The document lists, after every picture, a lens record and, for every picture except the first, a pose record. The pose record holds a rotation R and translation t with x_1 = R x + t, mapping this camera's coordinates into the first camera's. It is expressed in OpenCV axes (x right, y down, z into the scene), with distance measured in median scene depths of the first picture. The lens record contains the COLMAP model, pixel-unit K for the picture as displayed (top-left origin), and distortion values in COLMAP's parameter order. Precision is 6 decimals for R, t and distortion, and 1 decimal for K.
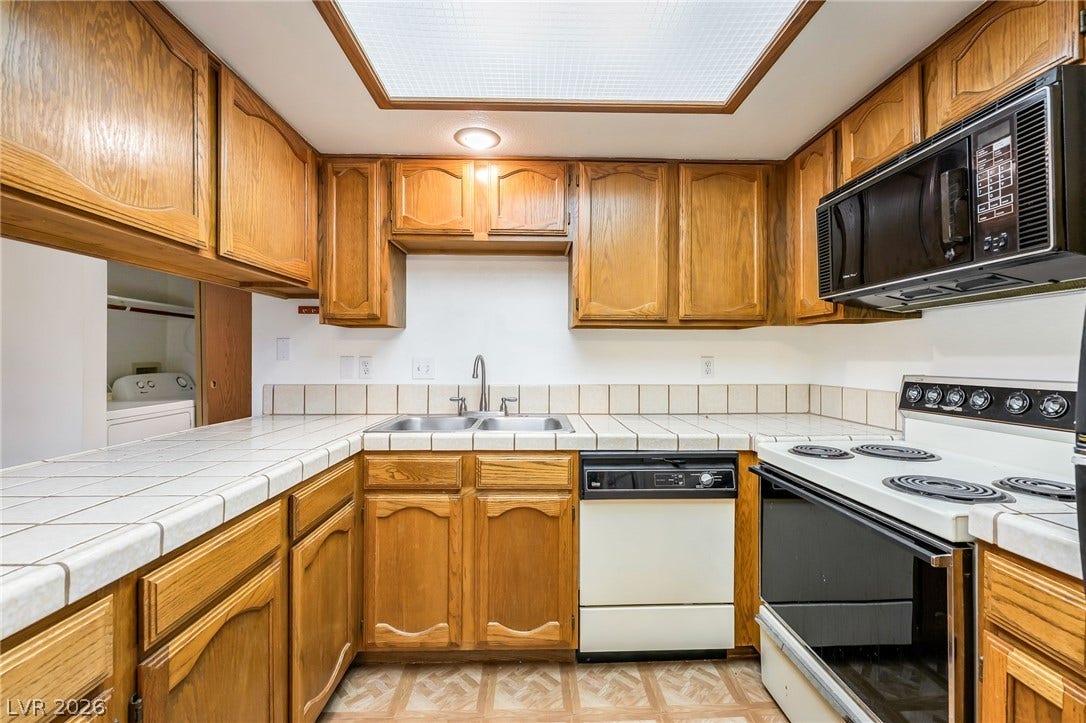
lens RADIAL K [[441.4, 0, 539.7], [0, 441.4, 347.9], [0, 0, 1]] dist [0.000563, -0.000274]
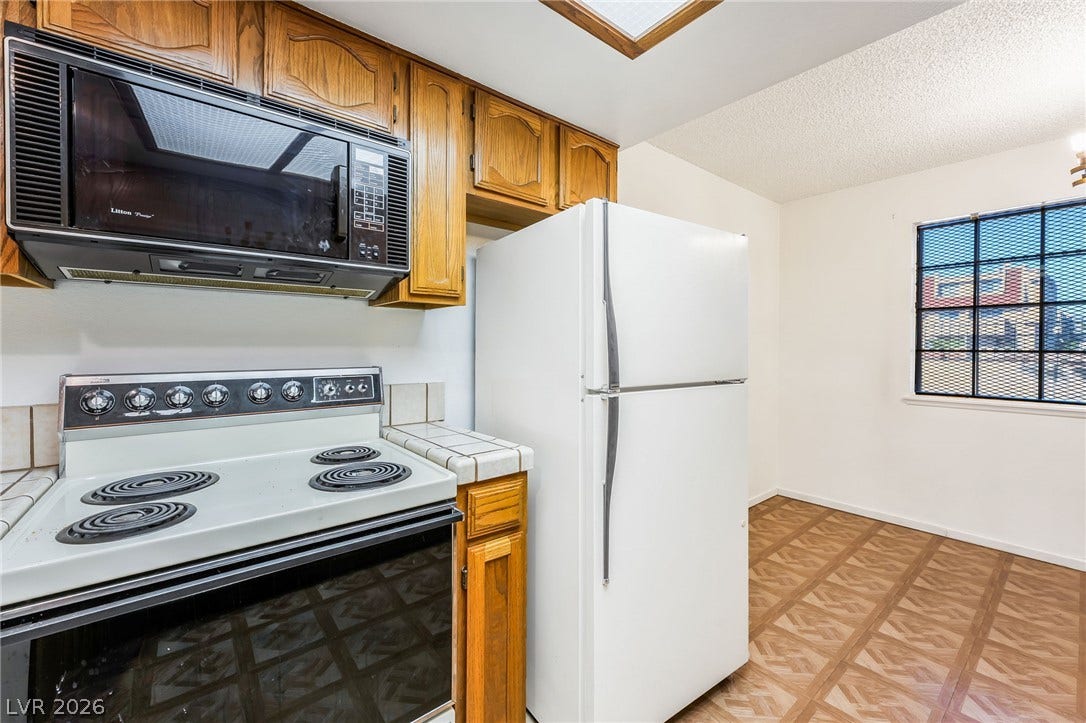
lens RADIAL K [[441.4, 0, 539.7], [0, 441.4, 347.9], [0, 0, 1]] dist [0.000563, -0.000274]
pose [[-0.609094, -0.001799, 0.793096, -0.095388], [-0.019889, 0.999718, -0.013007, 0.013725], [-0.792849, -0.023697, -0.608957, 0.755479]]
